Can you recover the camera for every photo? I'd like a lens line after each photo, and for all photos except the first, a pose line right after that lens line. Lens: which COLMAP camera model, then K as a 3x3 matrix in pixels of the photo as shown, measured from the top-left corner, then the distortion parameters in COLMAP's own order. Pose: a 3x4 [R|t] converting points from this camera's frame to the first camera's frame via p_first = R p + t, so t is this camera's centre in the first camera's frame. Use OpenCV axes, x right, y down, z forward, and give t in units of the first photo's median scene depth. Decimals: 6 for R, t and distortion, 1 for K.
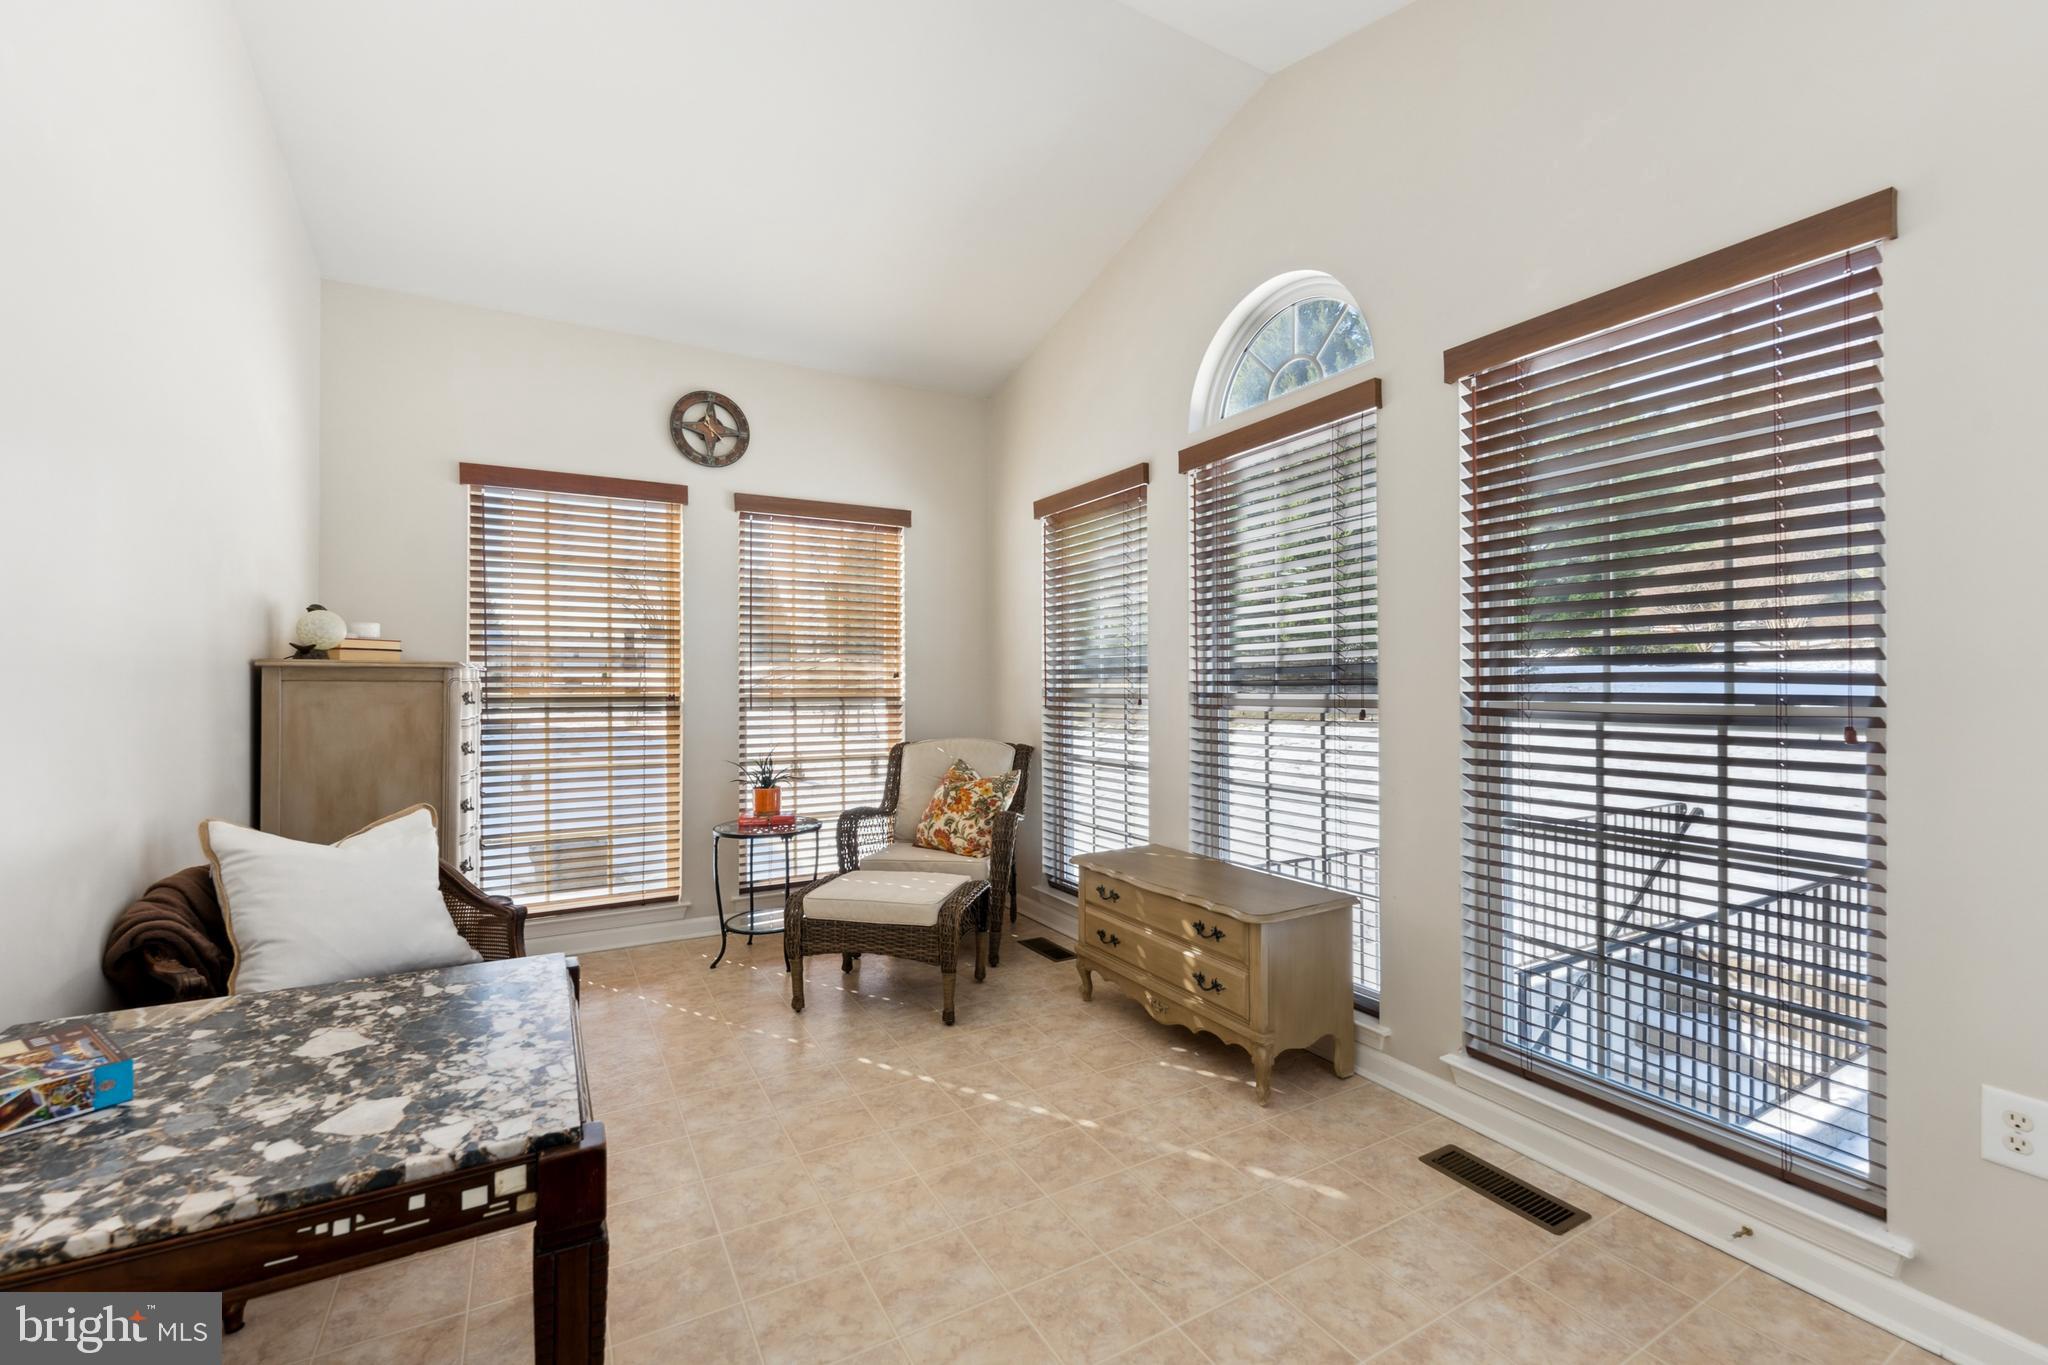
lens RADIAL K [[844.1, 0, 1023.4], [0, 844.1, 684.3], [0, 0, 1]] dist [0.010904, -0.000165]
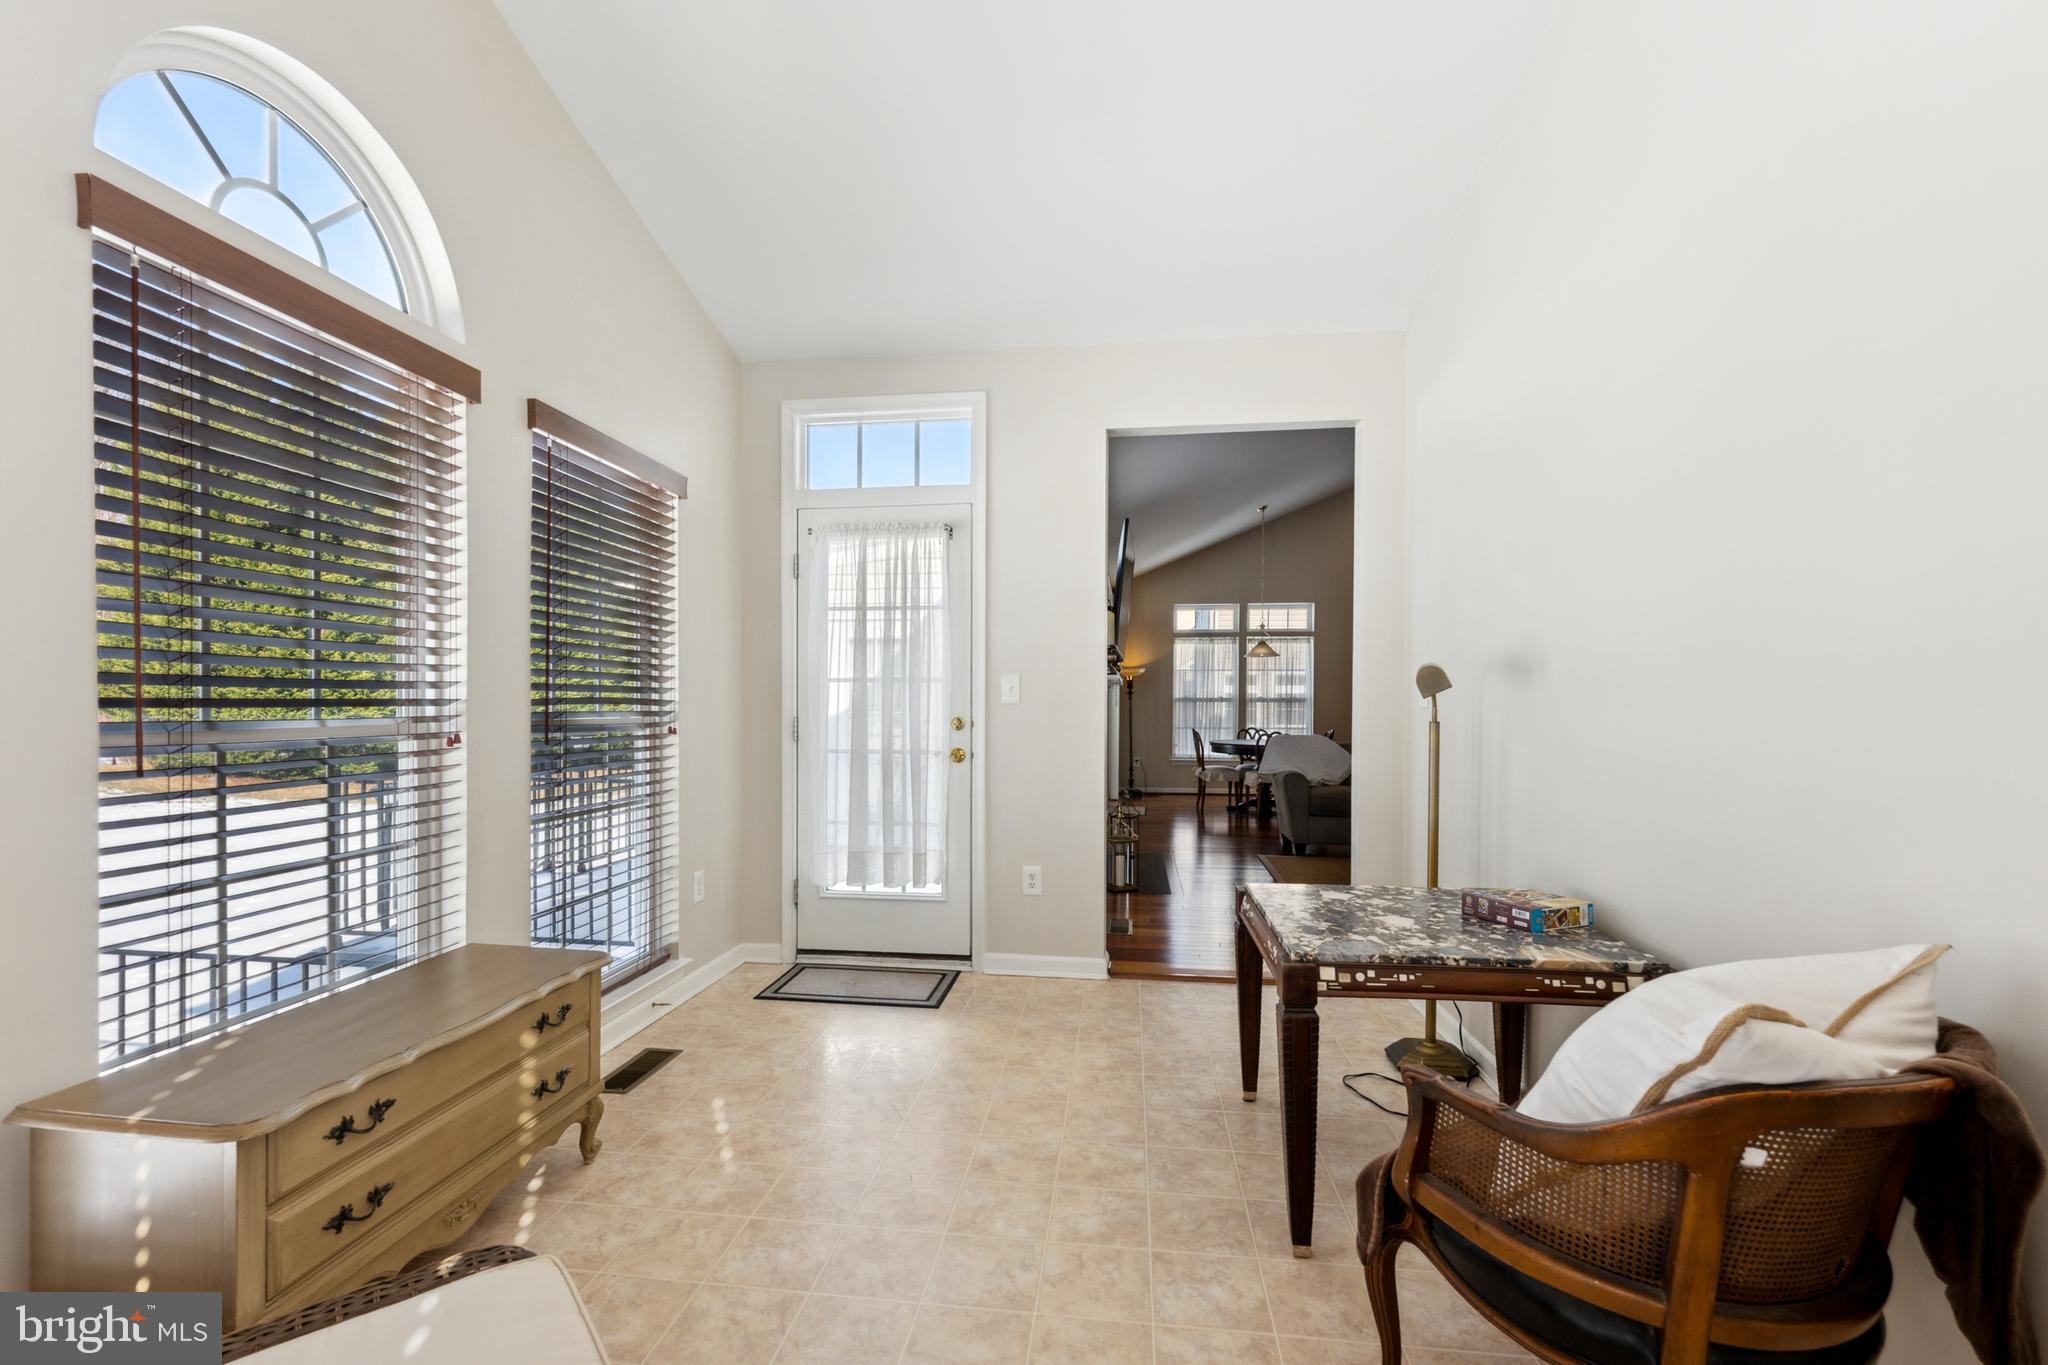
lens RADIAL K [[844.5, 0, 1034.7], [0, 844.5, 717.1], [0, 0, 1]] dist [0.000609, 0.000019]
pose [[-0.802739, -0.007698, 0.596281, -1.053255], [-0.001325, 0.999937, 0.011125, 0.005717], [-0.596330, 0.008141, -0.802698, 2.360425]]
